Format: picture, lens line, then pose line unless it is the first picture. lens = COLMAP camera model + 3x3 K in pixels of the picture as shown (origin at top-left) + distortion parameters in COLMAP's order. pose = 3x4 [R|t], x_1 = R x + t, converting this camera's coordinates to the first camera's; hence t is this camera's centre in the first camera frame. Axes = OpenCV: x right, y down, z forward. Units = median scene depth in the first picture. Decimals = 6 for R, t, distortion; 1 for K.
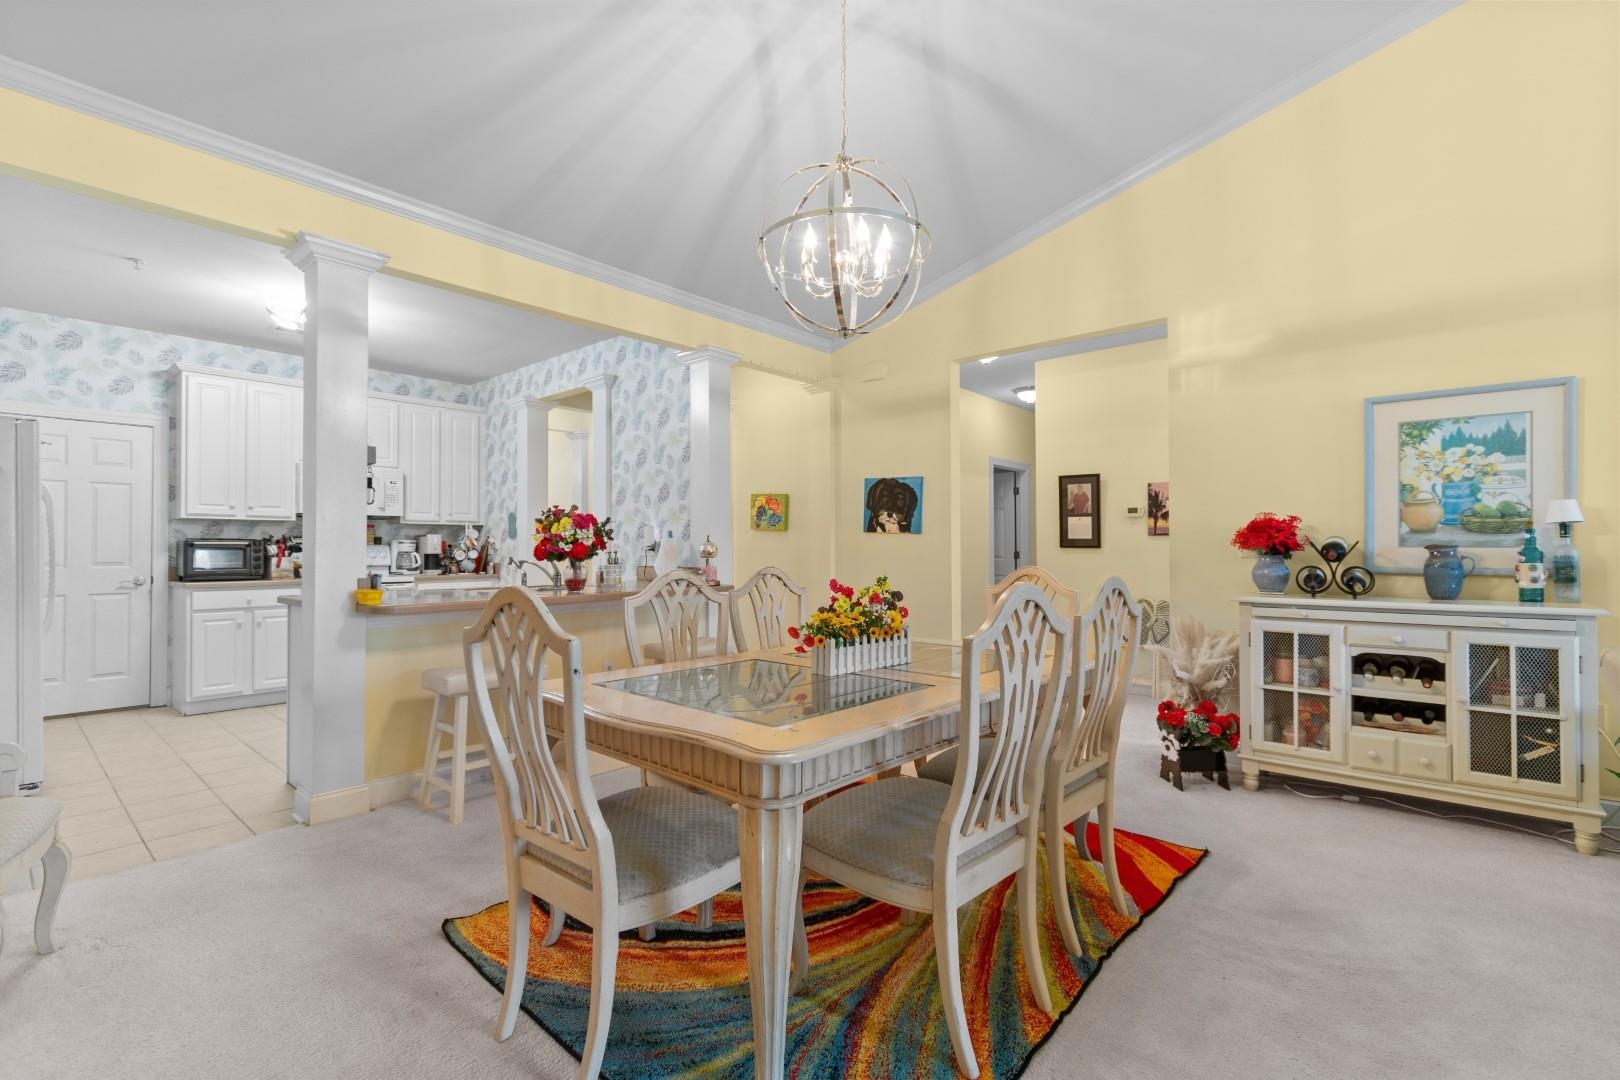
lens RADIAL K [[707.3, 0, 810.5], [0, 707.3, 540.8], [0, 0, 1]] dist [0.007413, -0.003628]
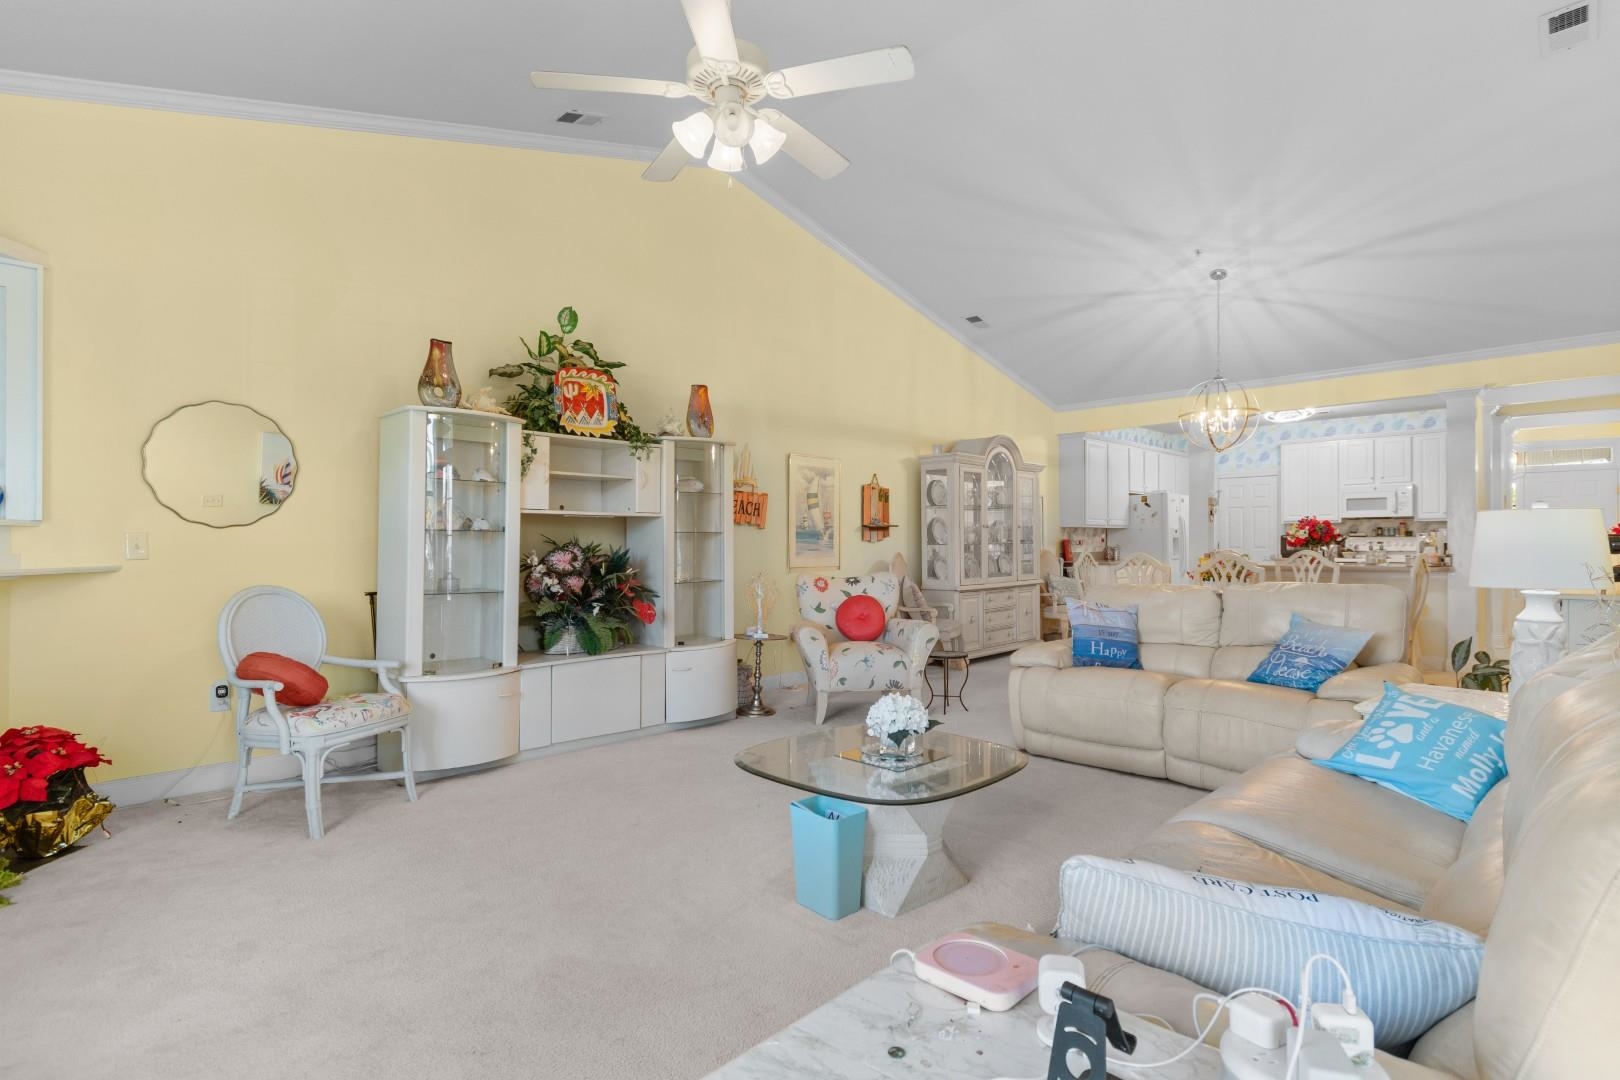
lens RADIAL K [[788.0, 0, 815.6], [0, 788.0, 540.2], [0, 0, 1]] dist [0.003855, -0.000089]
pose [[-0.071276, -0.000214, -0.997457, 1.239846], [0.016974, 0.999855, -0.001427, -0.005626], [0.997312, -0.017033, -0.071262, -0.078940]]
